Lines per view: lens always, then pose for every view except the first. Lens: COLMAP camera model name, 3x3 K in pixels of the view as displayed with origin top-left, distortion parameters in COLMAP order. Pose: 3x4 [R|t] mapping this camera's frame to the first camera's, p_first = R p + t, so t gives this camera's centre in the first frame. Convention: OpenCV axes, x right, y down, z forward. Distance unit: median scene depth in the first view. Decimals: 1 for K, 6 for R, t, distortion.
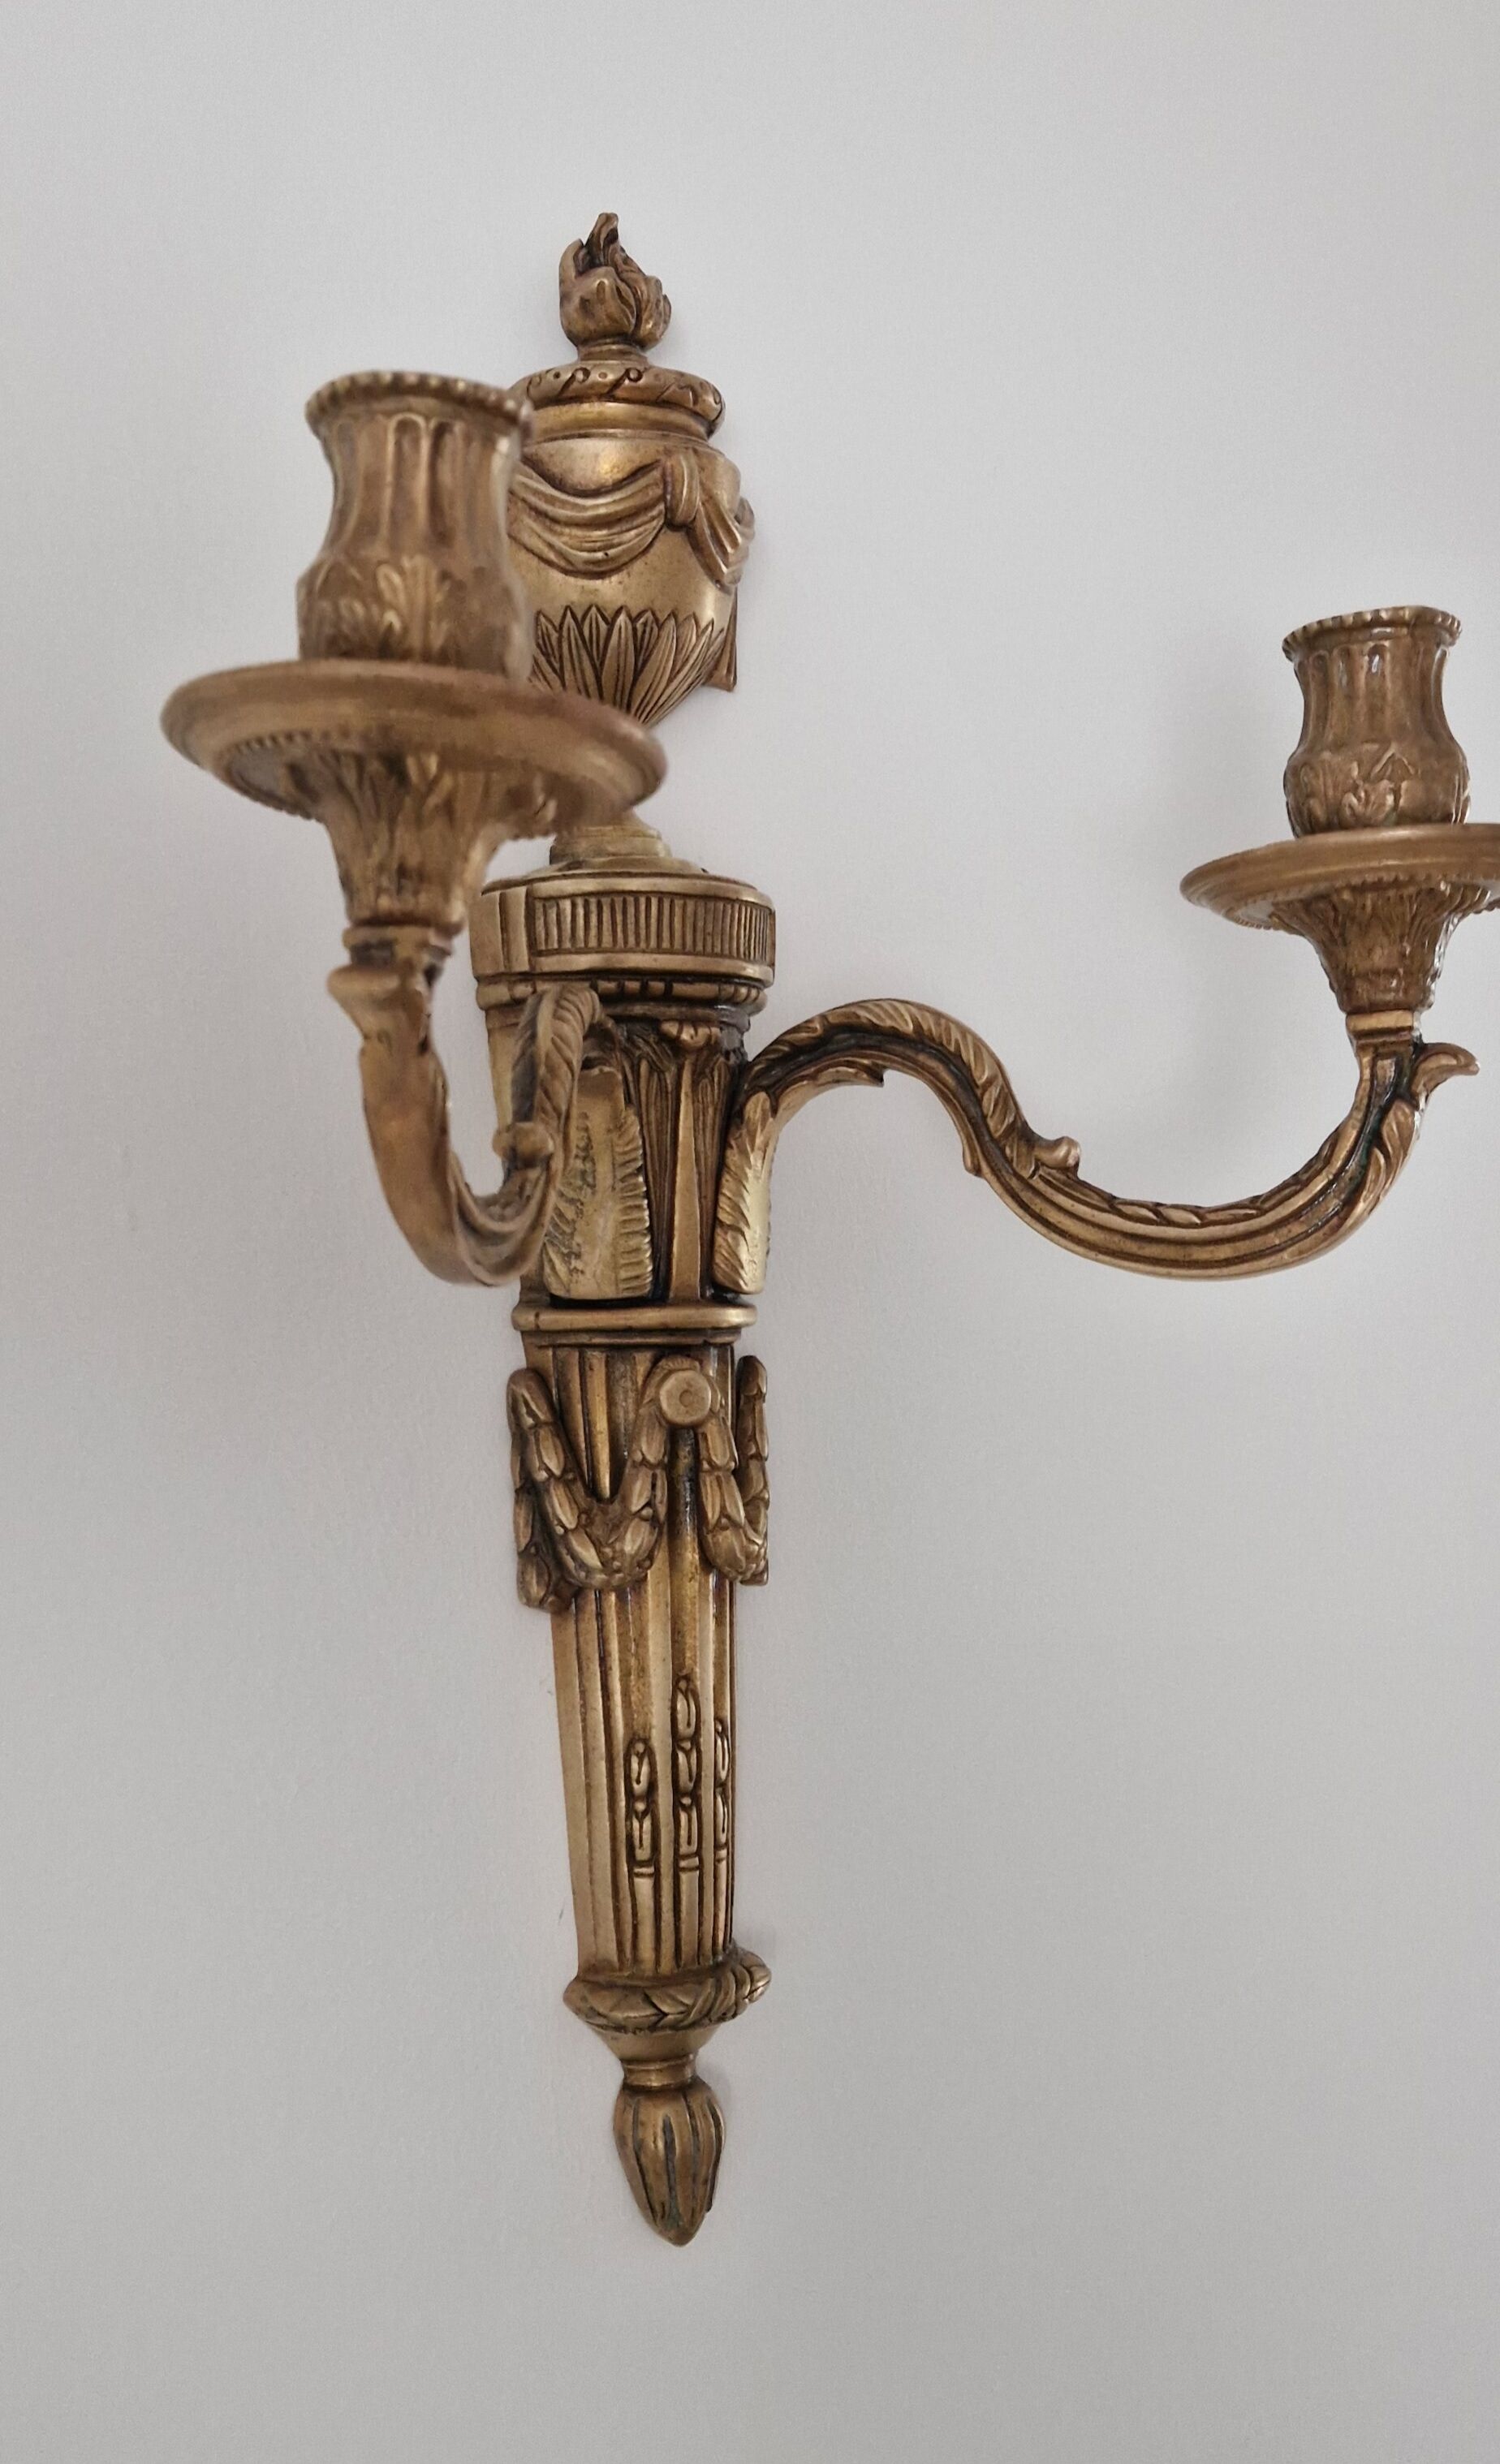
lens RADIAL K [[2174.0, 0, 749.3], [0, 2174.0, 1048.0], [0, 0, 1]] dist [0.062879, -0.007486]
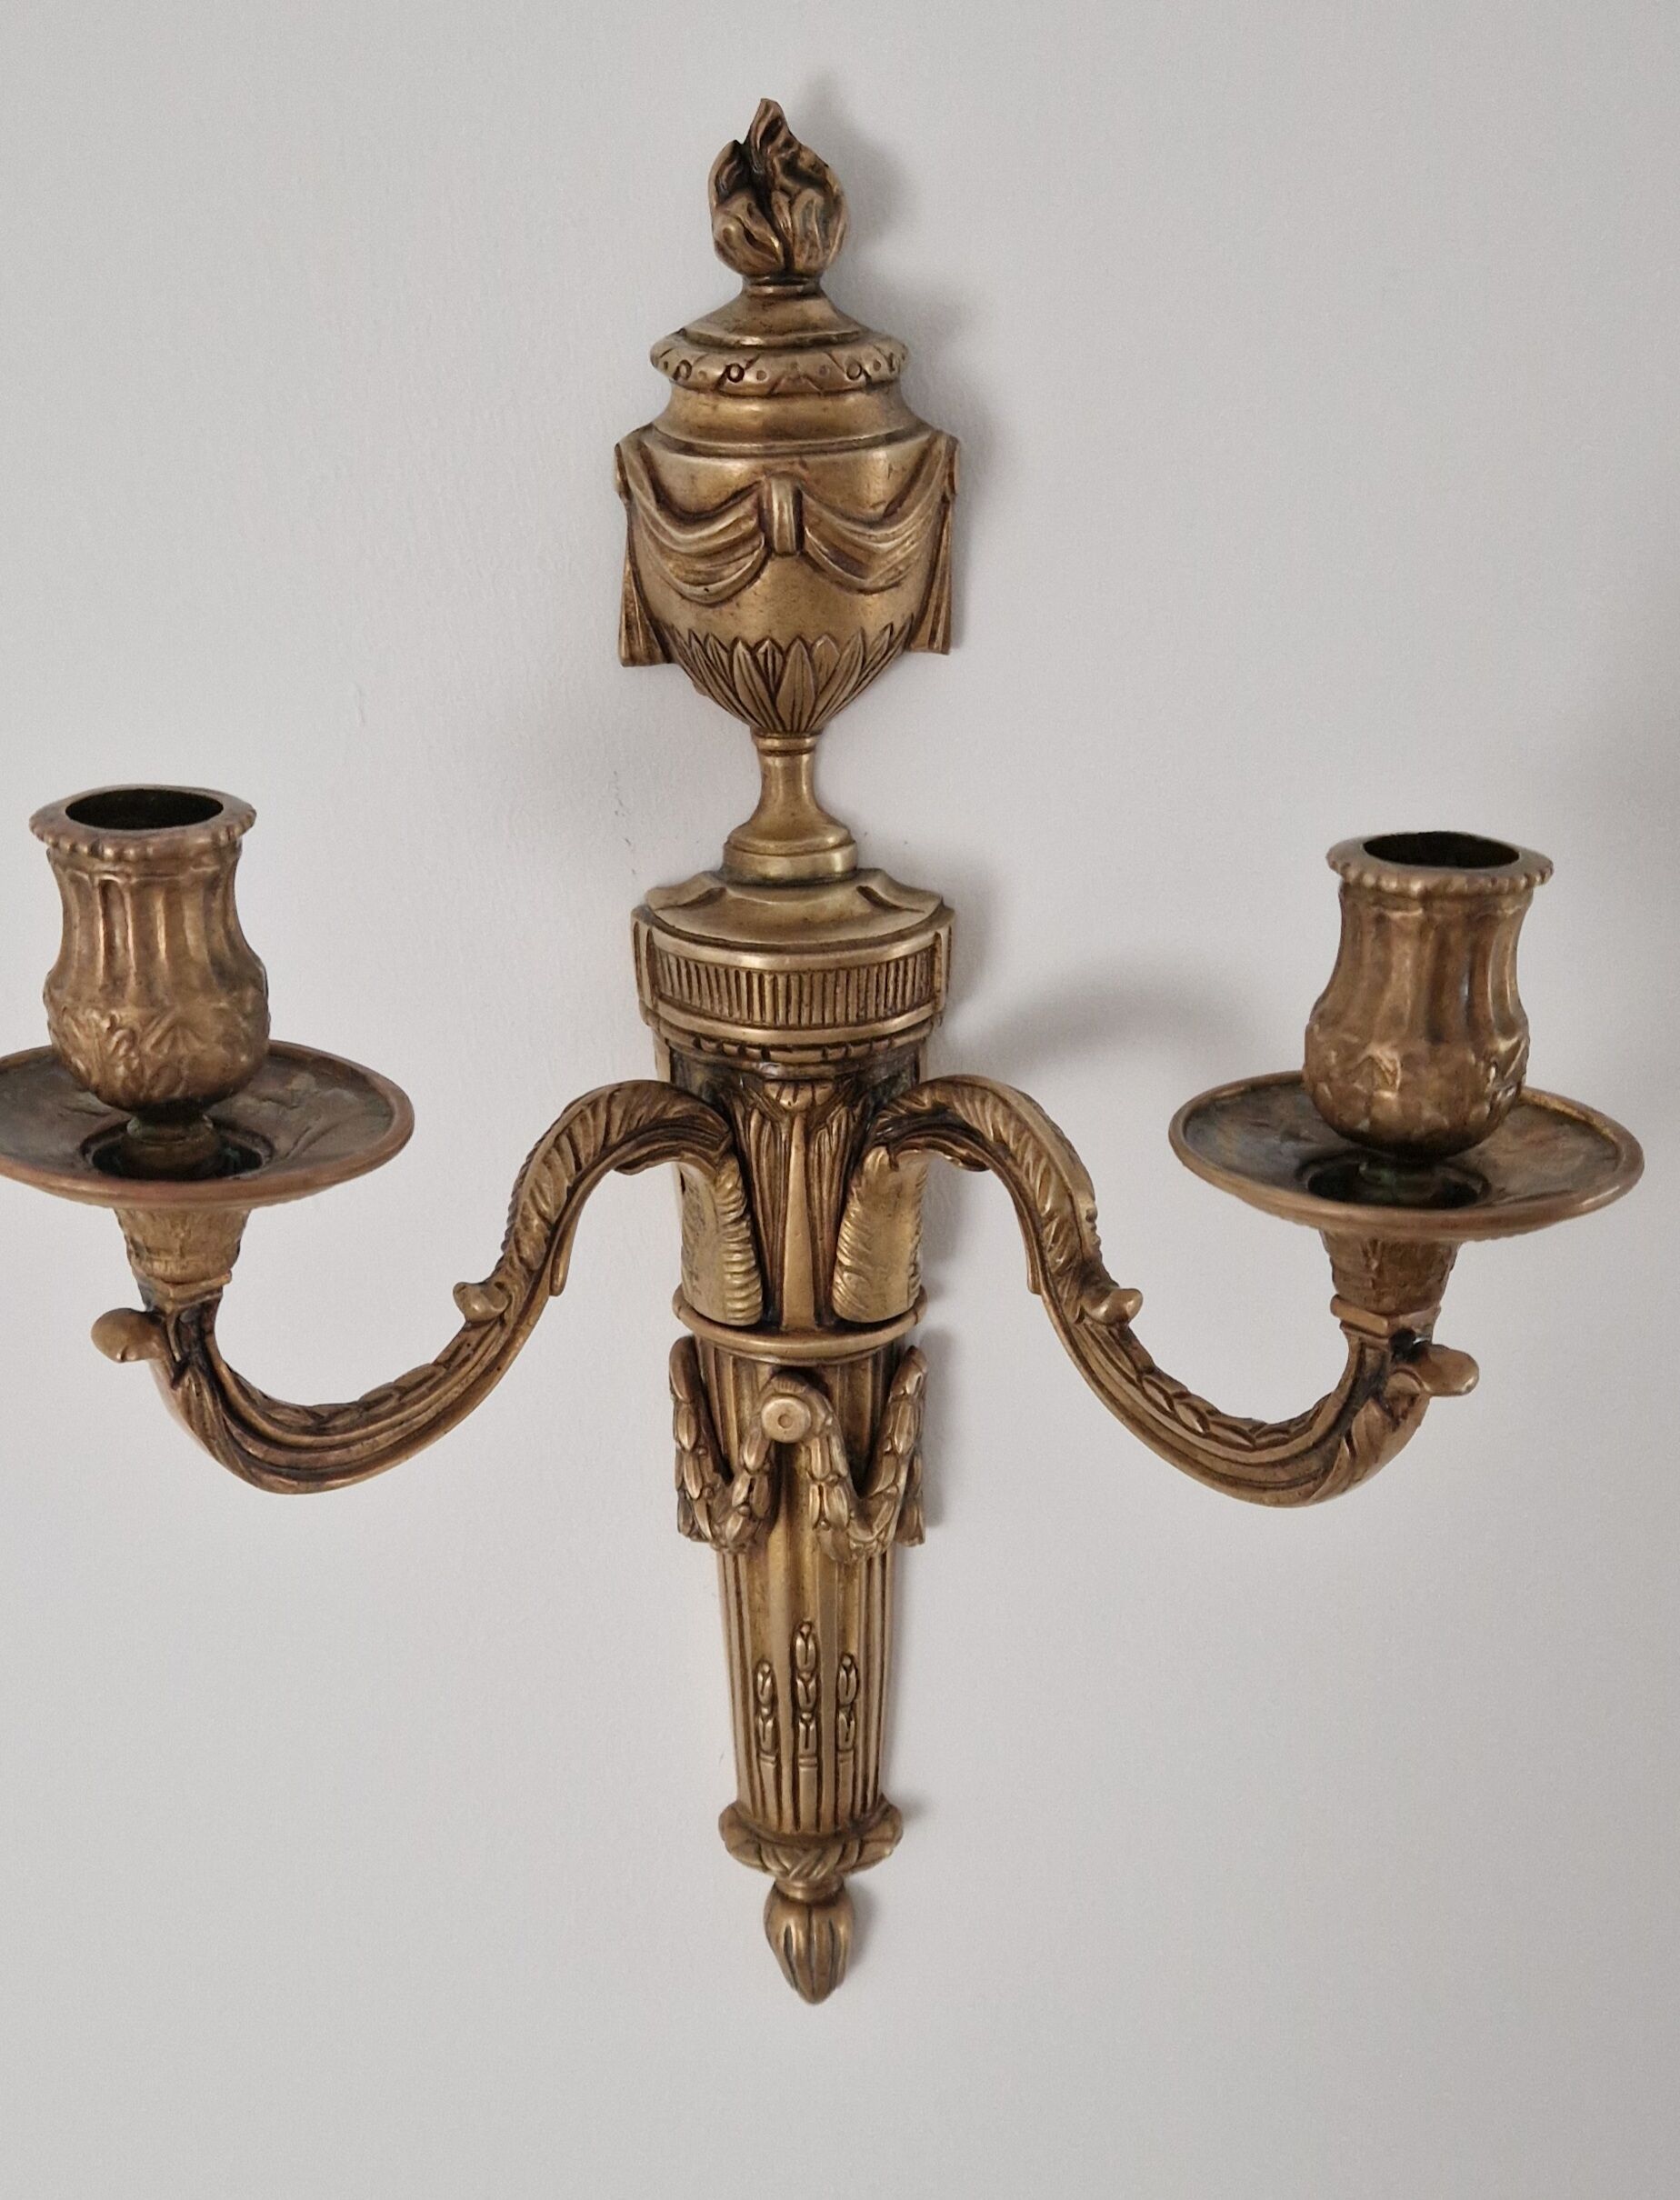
lens RADIAL K [[2453.3, 0, 830.8], [0, 2453.3, 1189.7], [0, 0, 1]] dist [0.069724, -0.012474]
pose [[0.851634, 0.217185, -0.477022, 0.532289], [0.029811, 0.888565, 0.457780, -0.482176], [0.523289, -0.404082, 0.750258, 0.161075]]
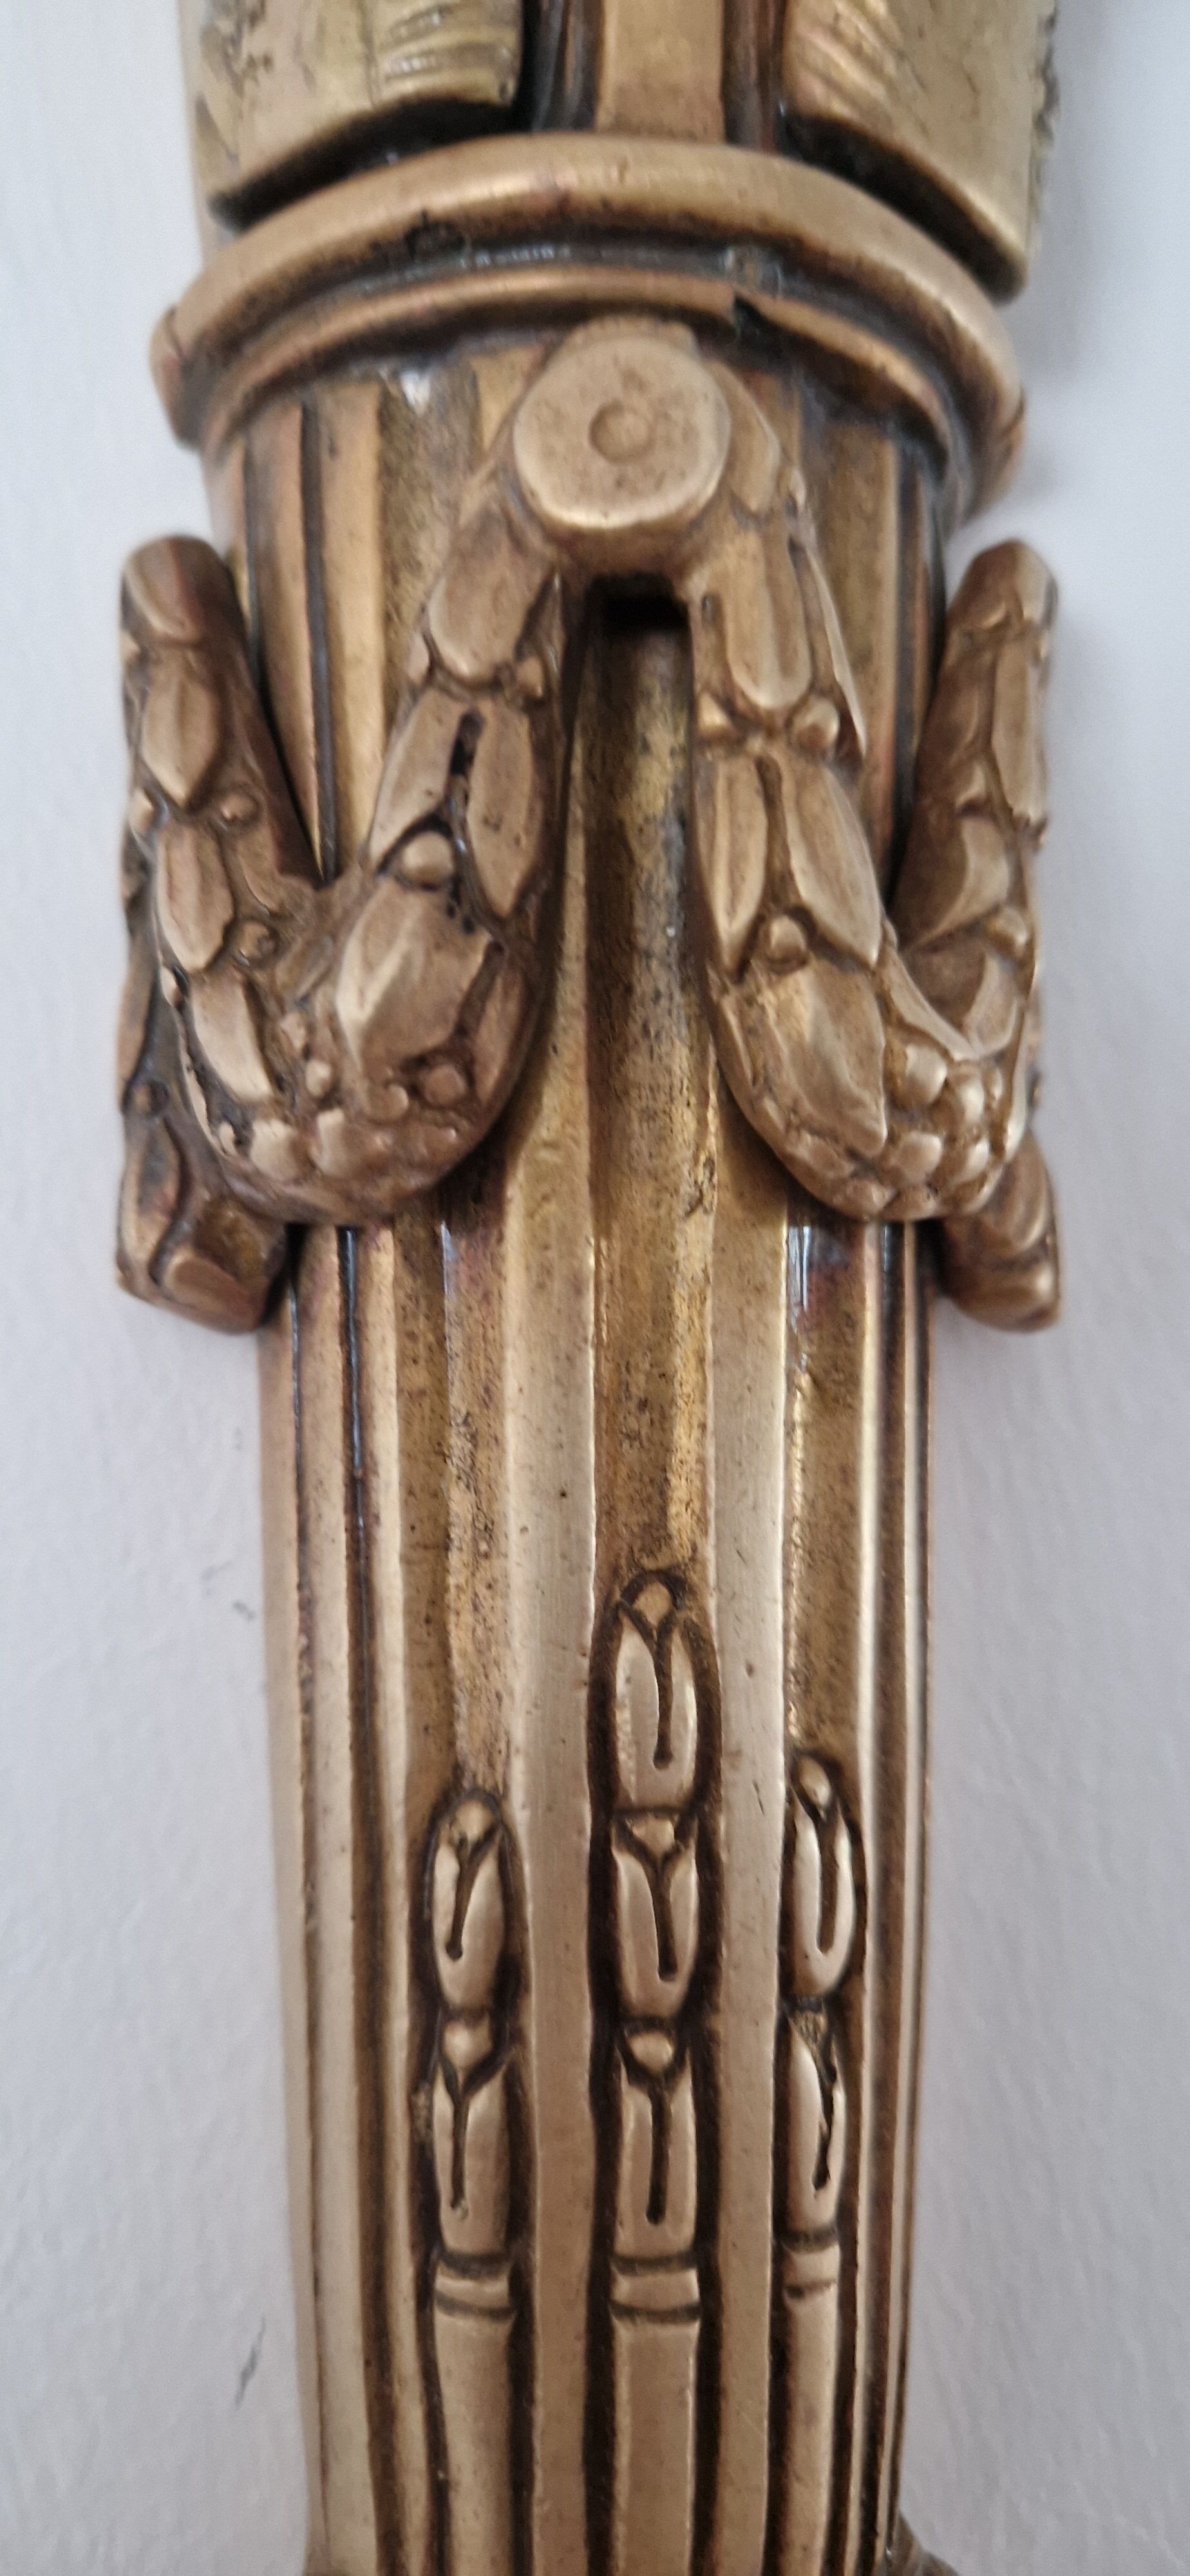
lens RADIAL K [[1861.4, 0, 588.1], [0, 1861.4, 1295.5], [0, 0, 1]] dist [-0.001469, -0.047094]
pose [[0.920628, -0.000780, -0.390441, 0.048874], [0.005967, 0.999909, 0.012072, 0.254149], [0.390396, -0.013444, 0.920549, 0.801648]]
